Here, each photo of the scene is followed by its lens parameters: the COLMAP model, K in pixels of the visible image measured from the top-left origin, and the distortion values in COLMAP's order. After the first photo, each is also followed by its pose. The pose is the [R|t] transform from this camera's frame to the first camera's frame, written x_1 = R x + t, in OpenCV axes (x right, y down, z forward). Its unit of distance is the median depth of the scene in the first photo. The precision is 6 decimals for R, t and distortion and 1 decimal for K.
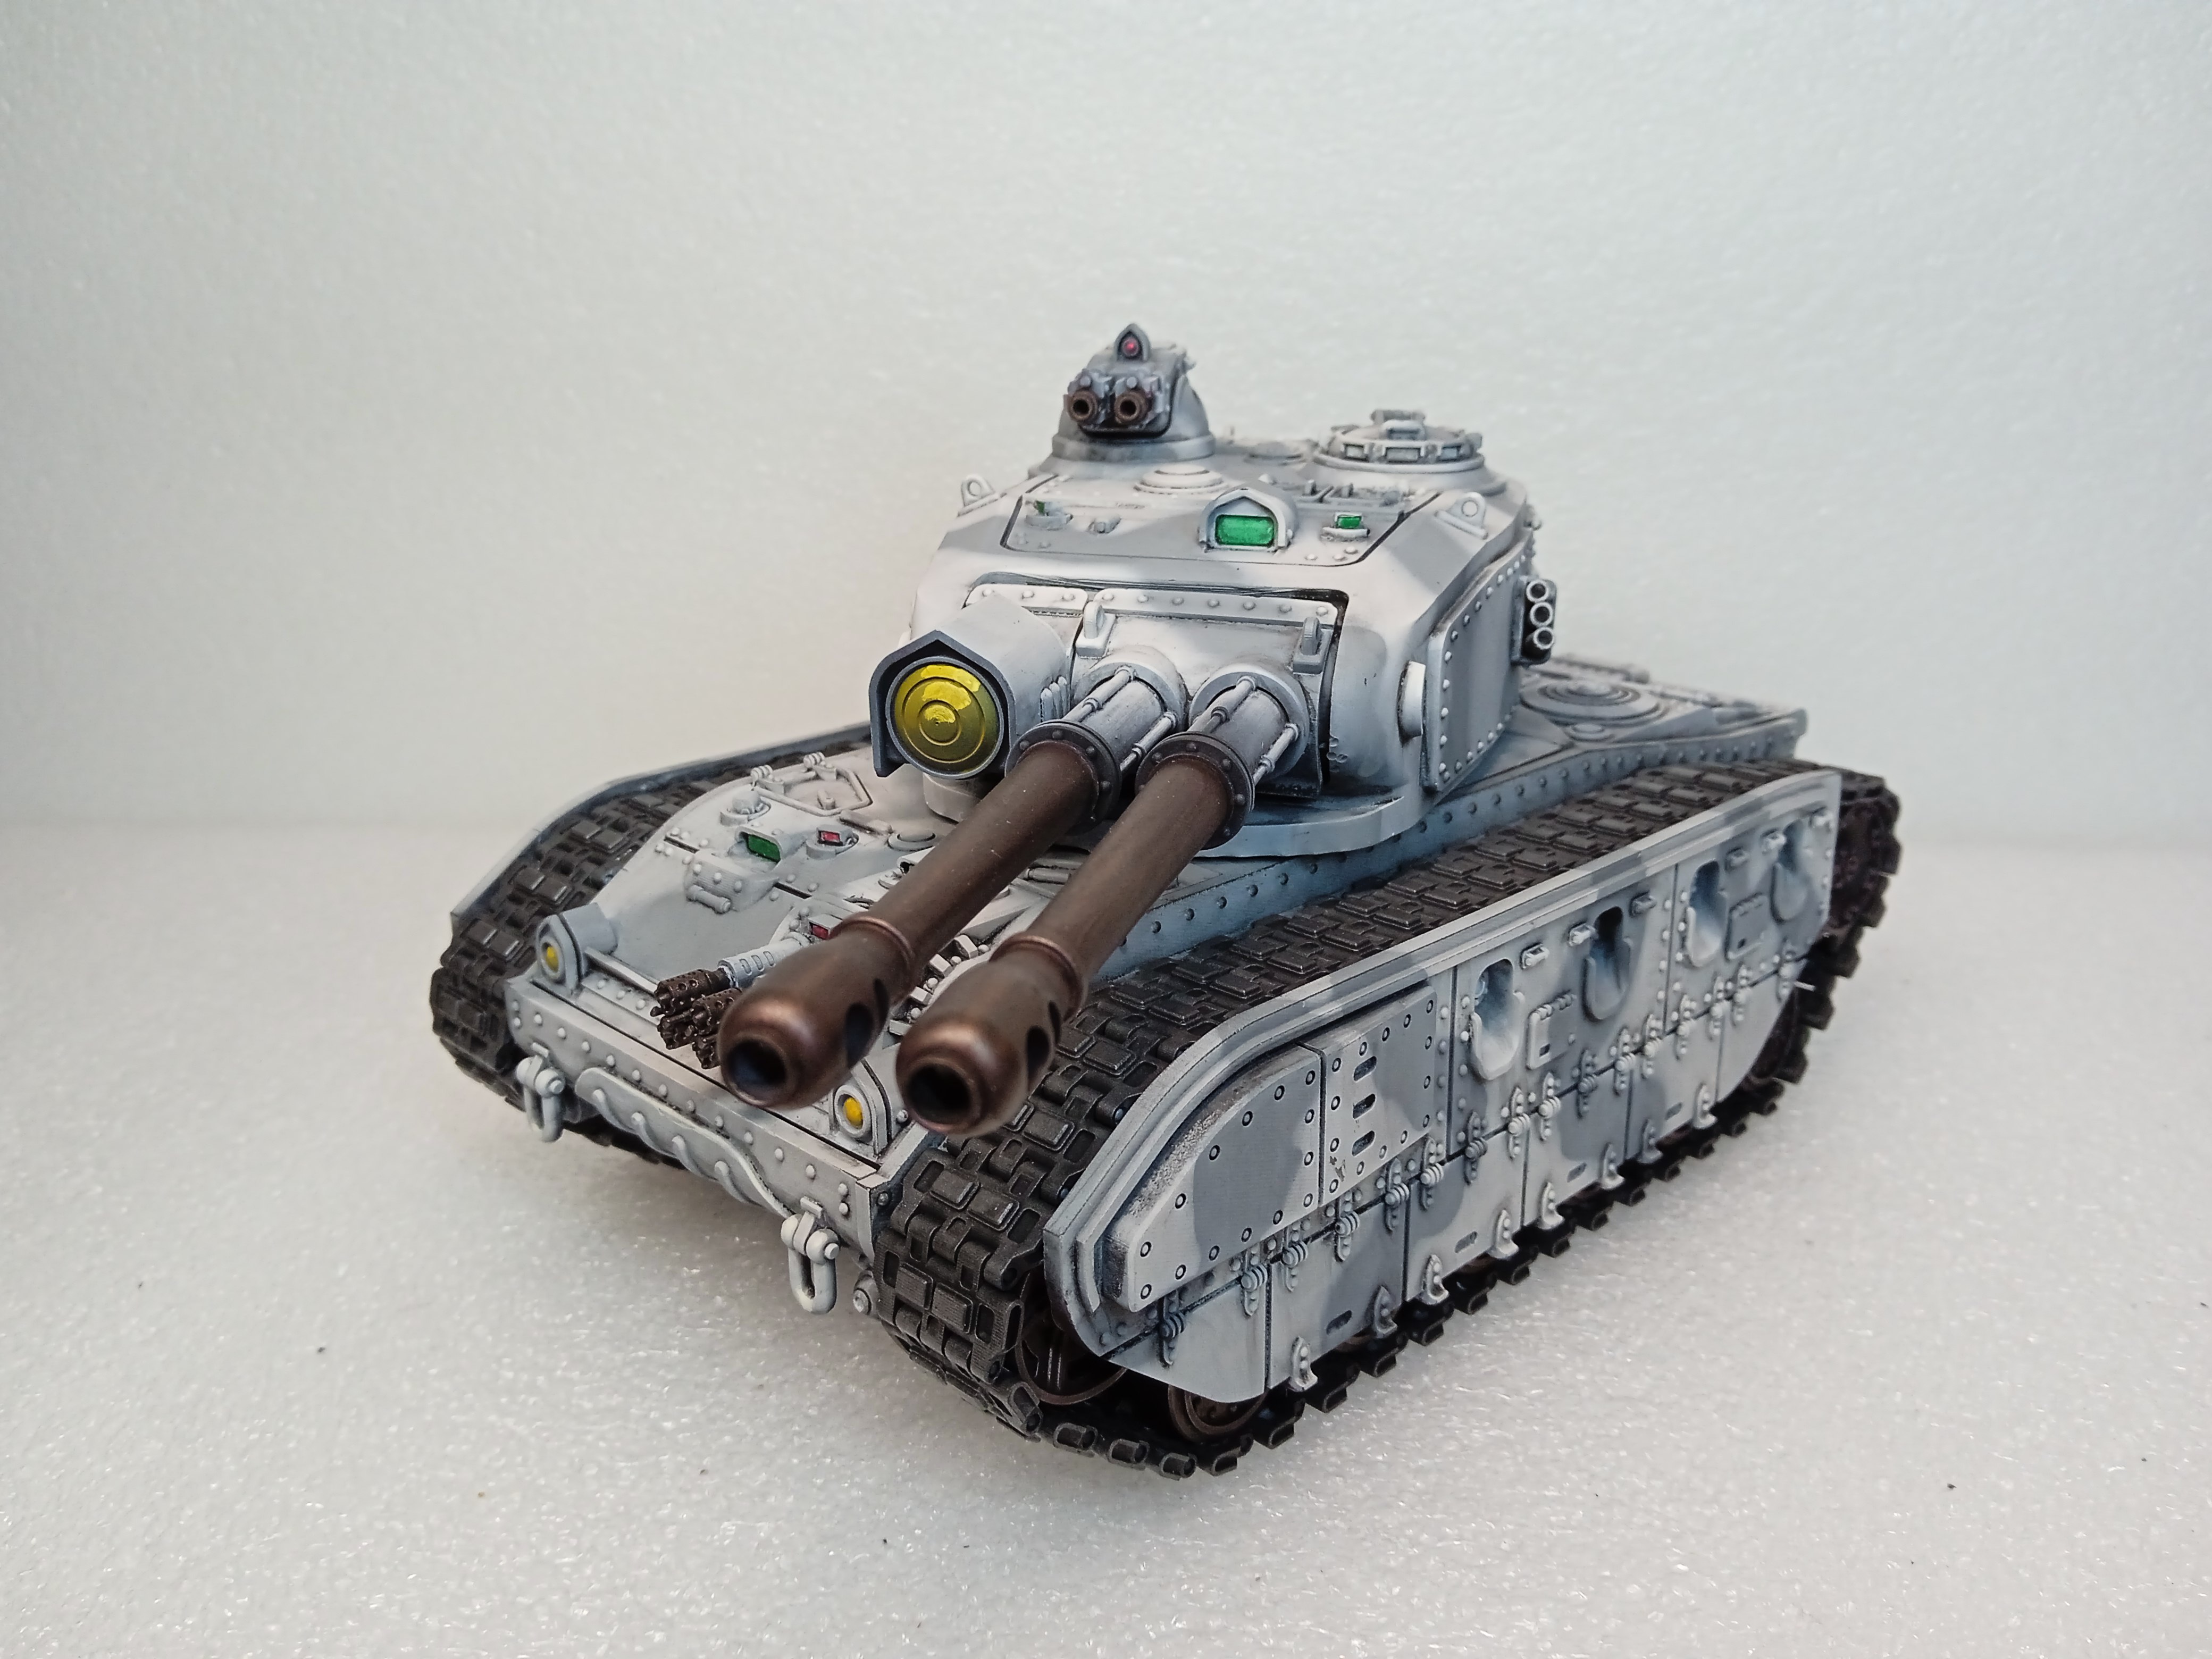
lens RADIAL K [[1960.9, 0, 1106.0], [0, 1960.9, 829.5], [0, 0, 1]] dist [0.029092, -0.013722]
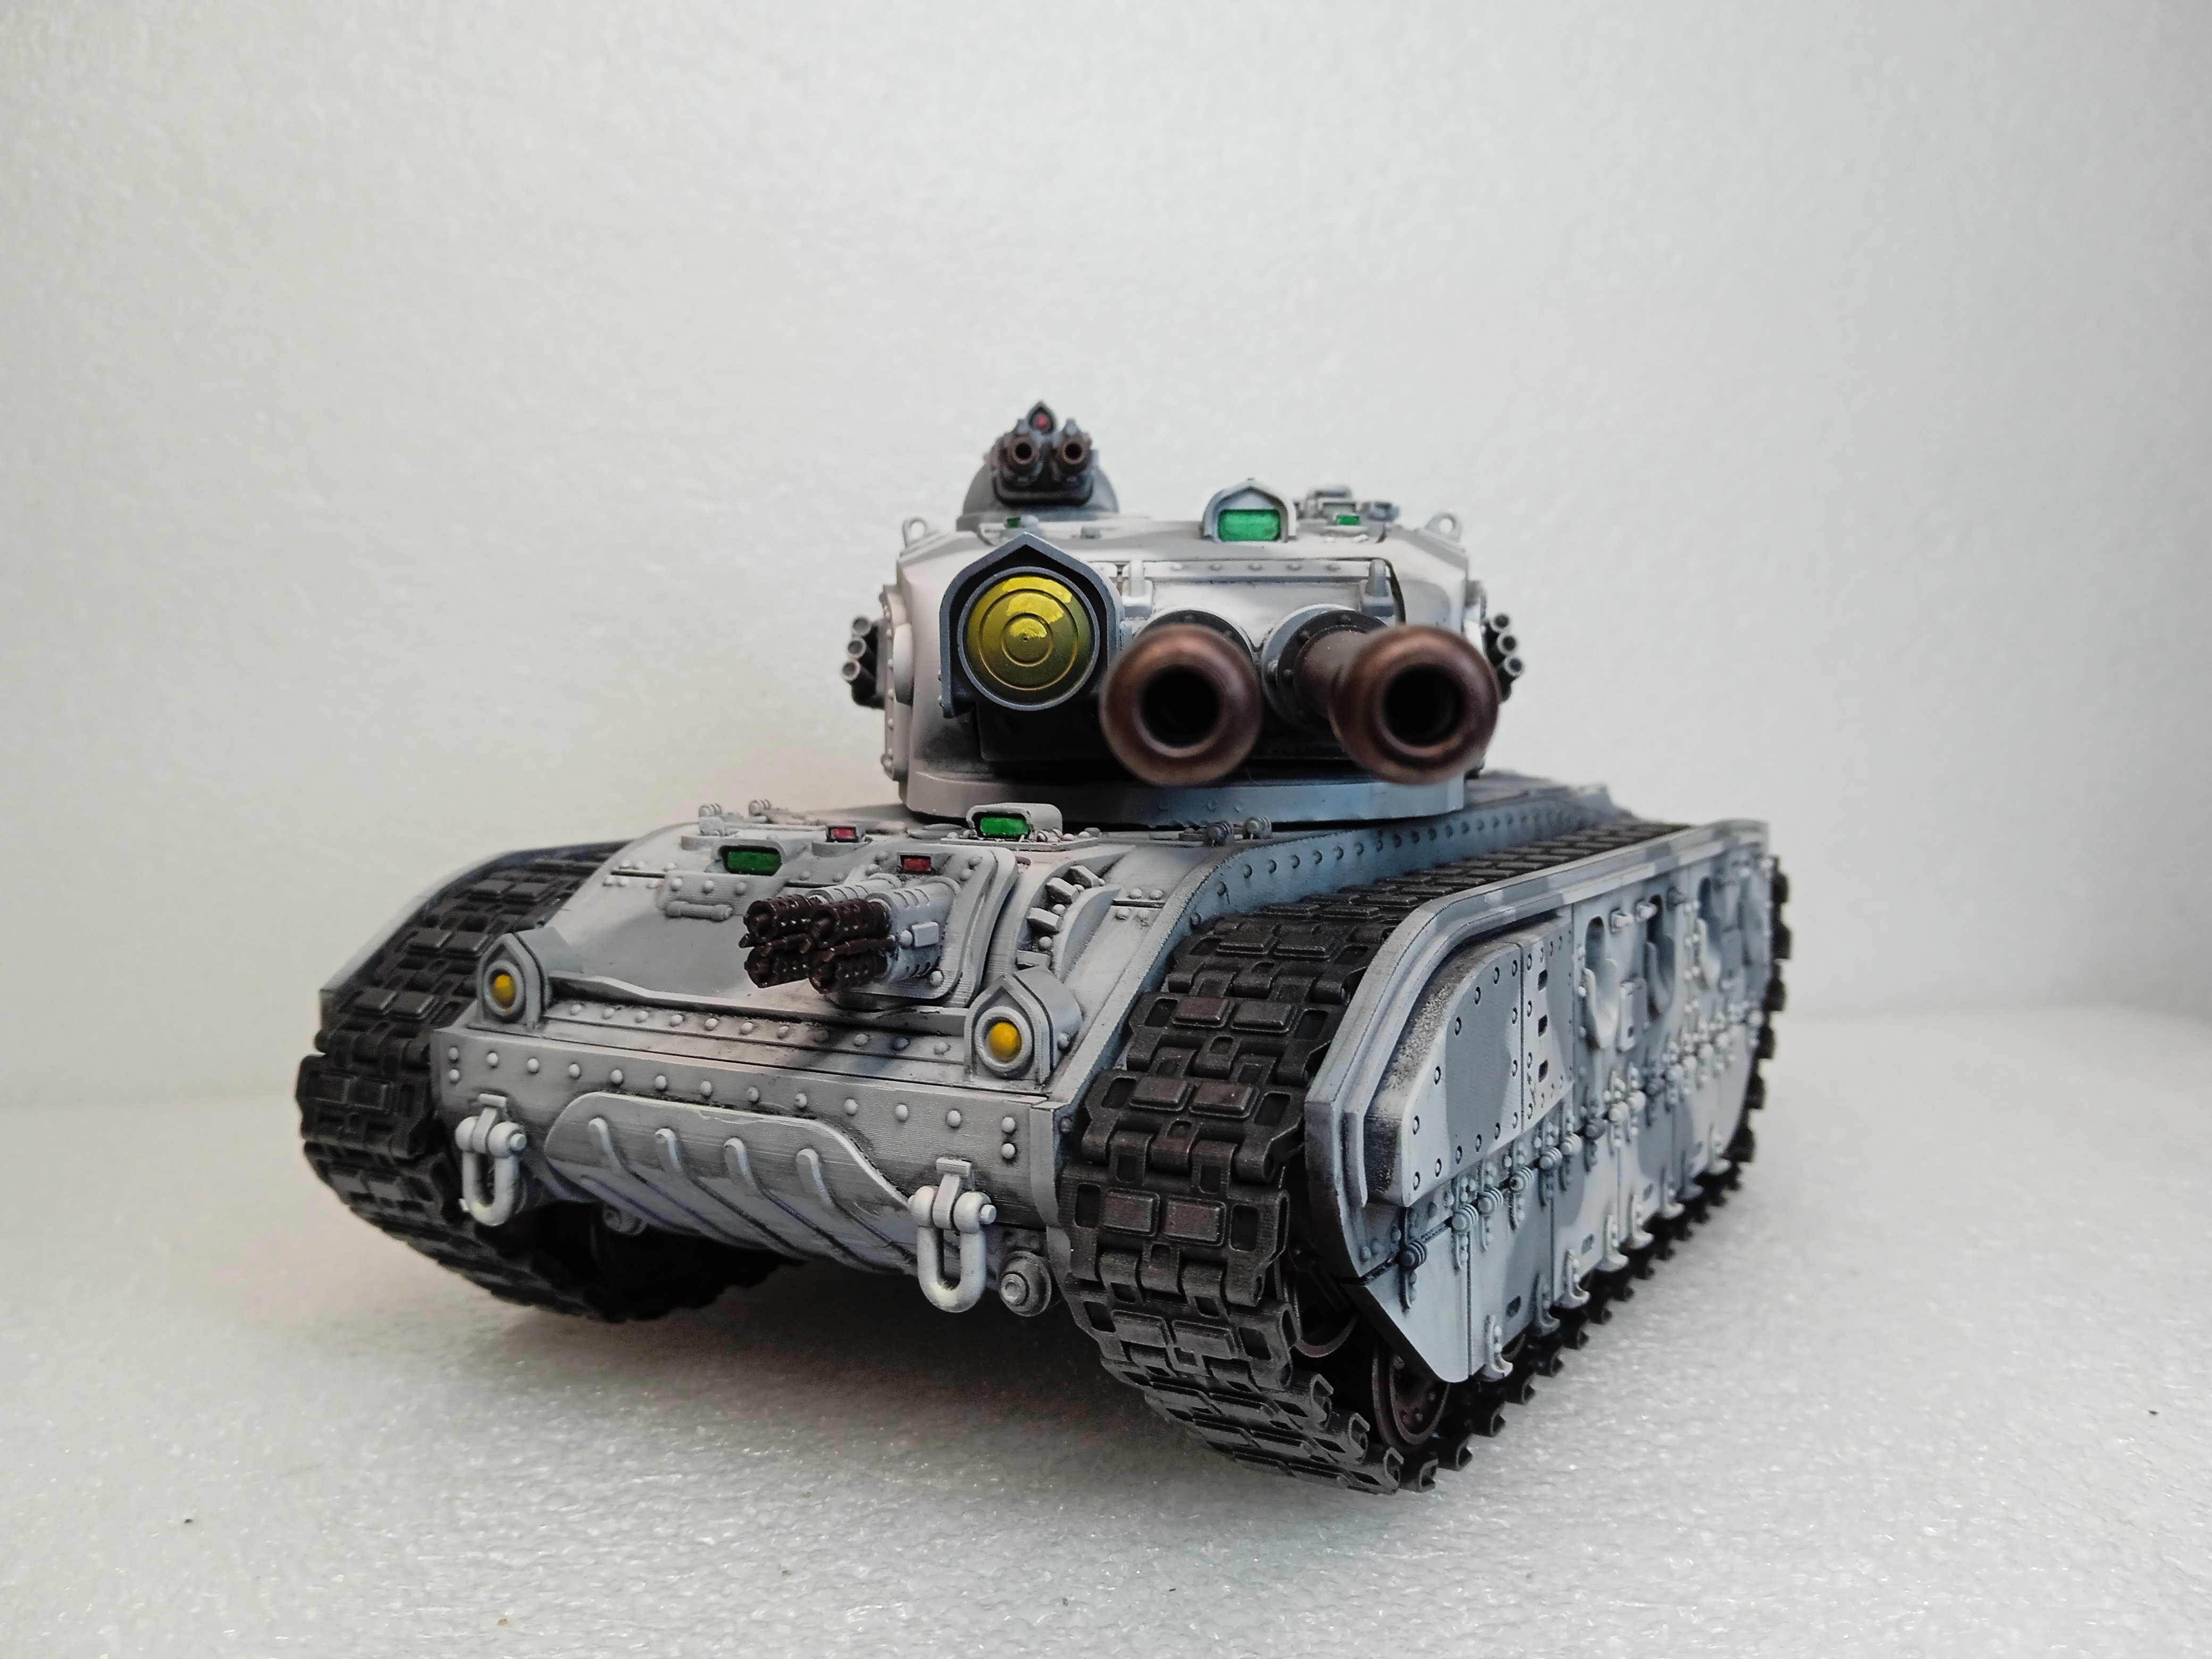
lens RADIAL K [[1960.9, 0, 1106.0], [0, 1960.9, 829.5], [0, 0, 1]] dist [0.029092, -0.013722]
pose [[0.966064, -0.019591, 0.257559, -0.265337], [0.083214, 0.967565, -0.238524, 0.230131], [-0.244532, 0.251861, 0.936360, 0.170944]]
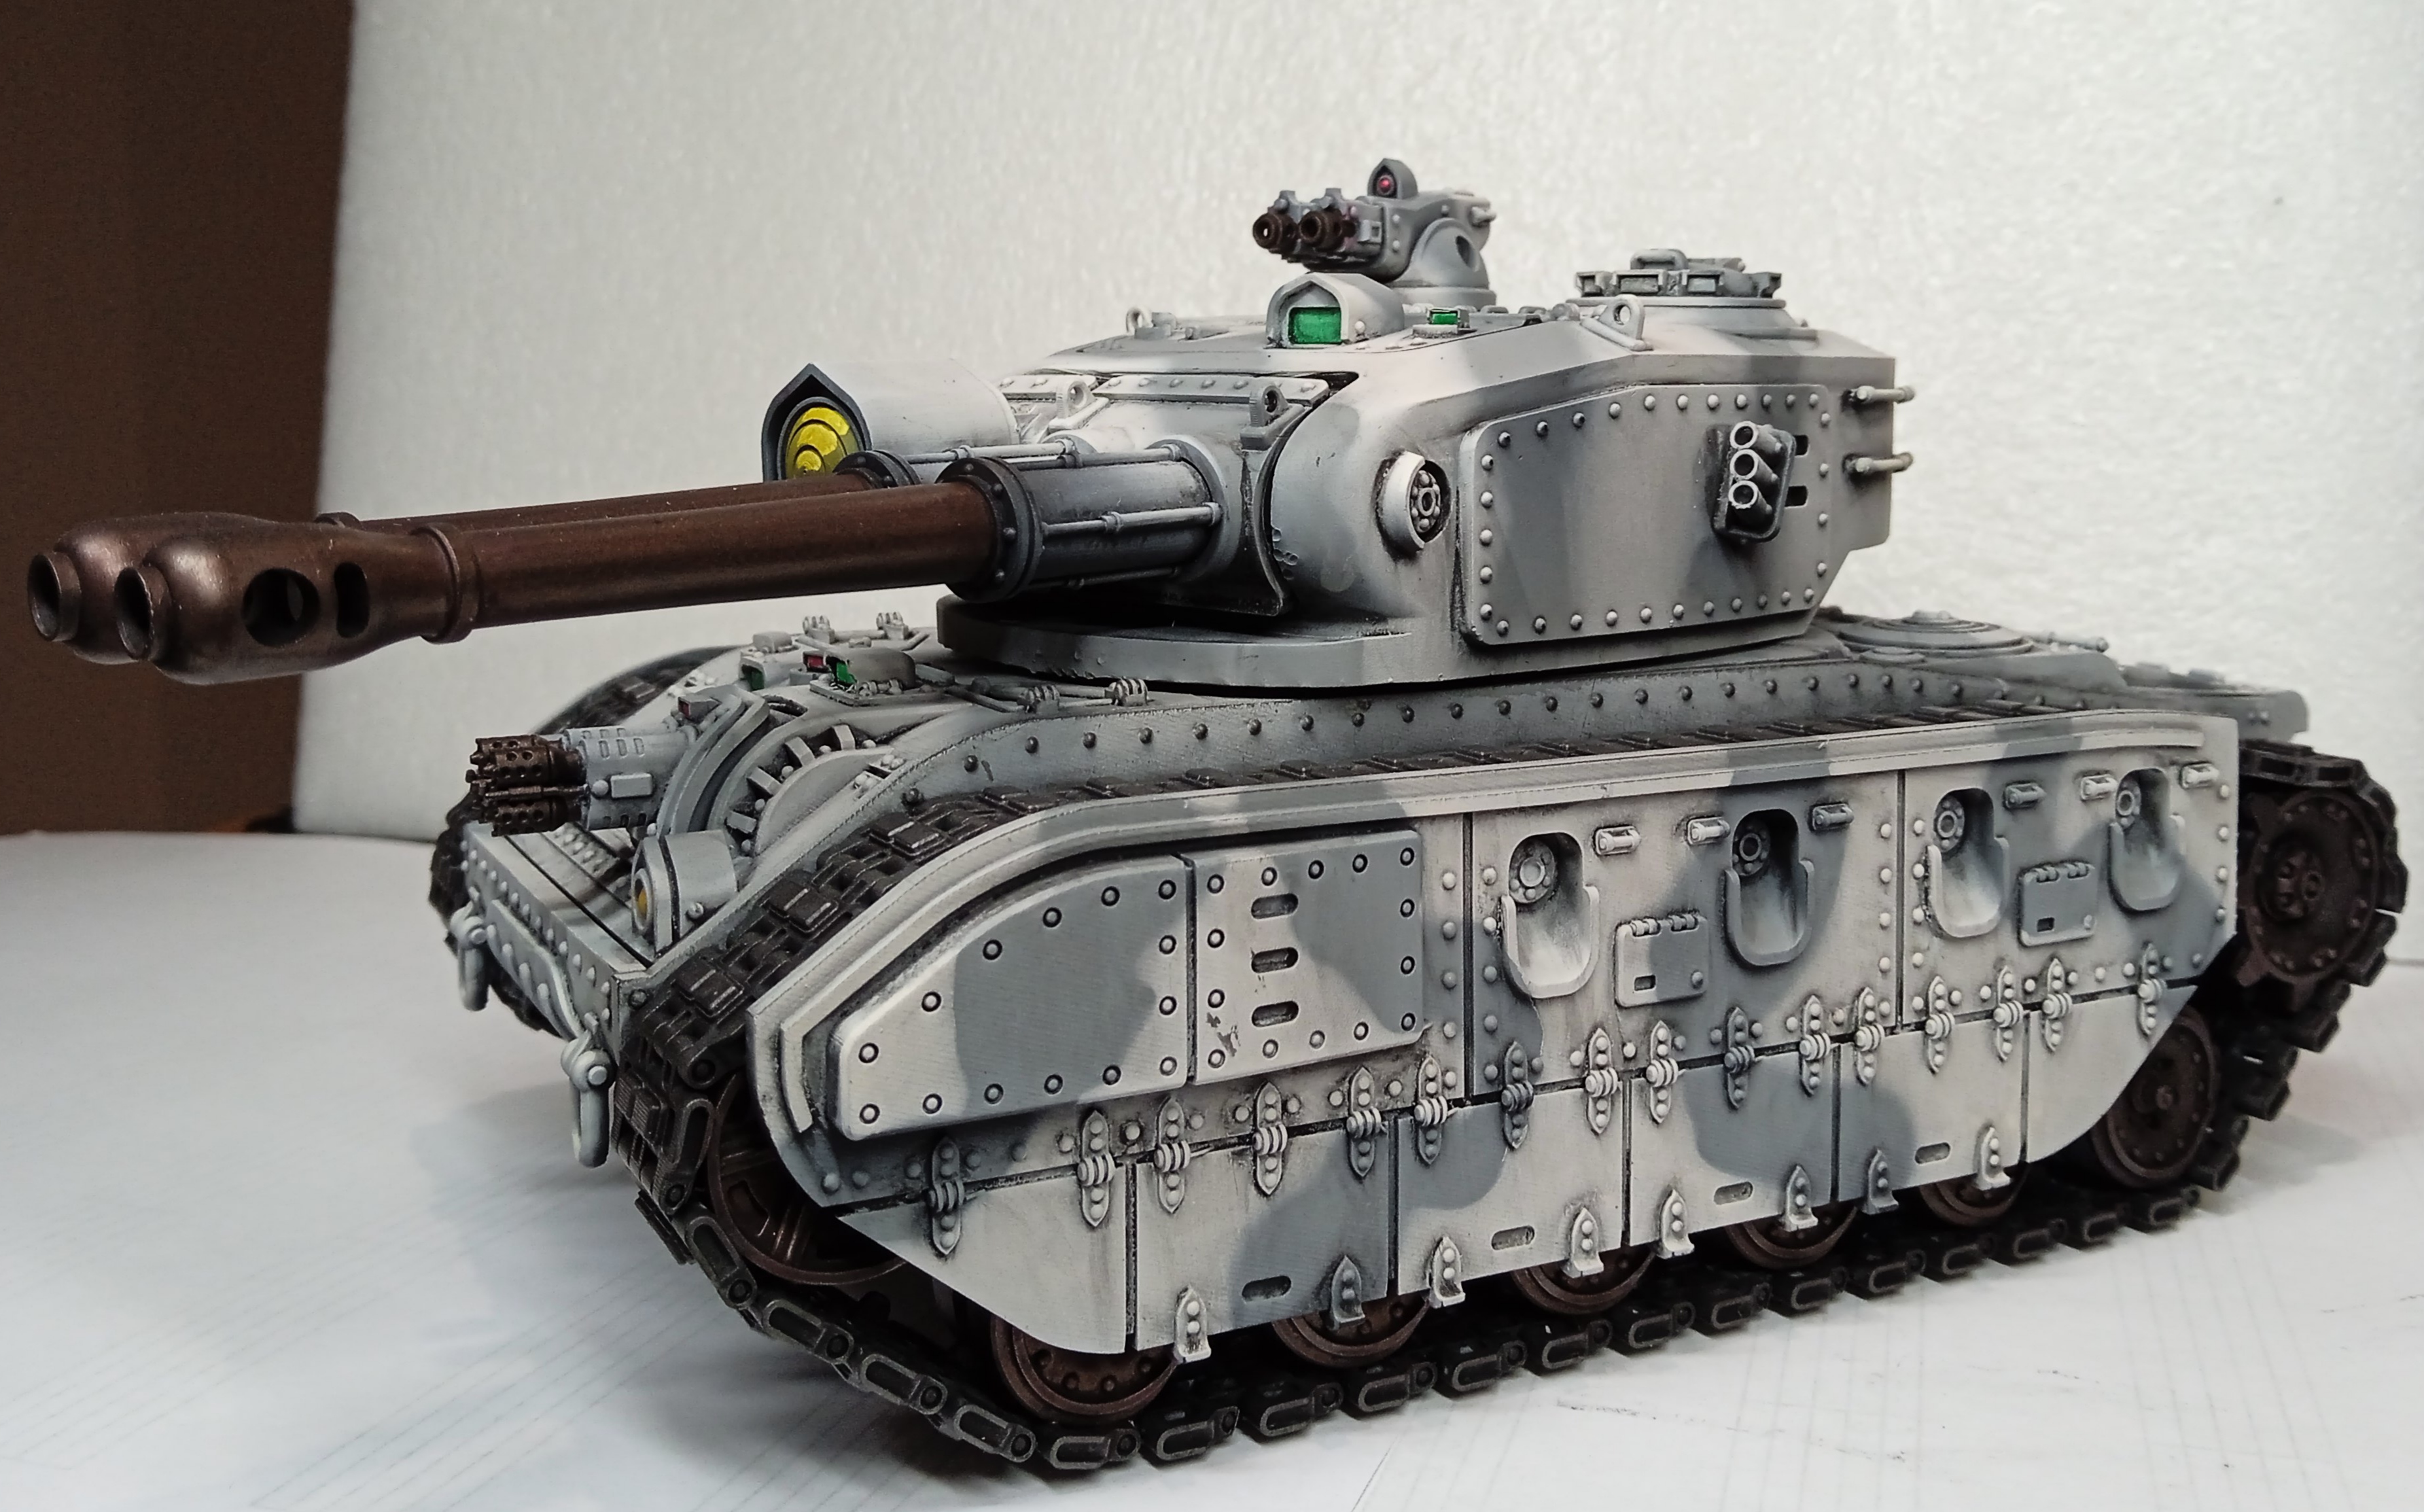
lens RADIAL K [[2306.0, 0, 1216.5], [0, 2306.0, 637.6], [0, 0, 1]] dist [0.056409, 0.001772]
pose [[0.953575, 0.037181, -0.298851, 0.338034], [-0.098944, 0.975941, -0.194292, 0.177770], [0.284437, 0.214842, 0.934312, 0.130624]]
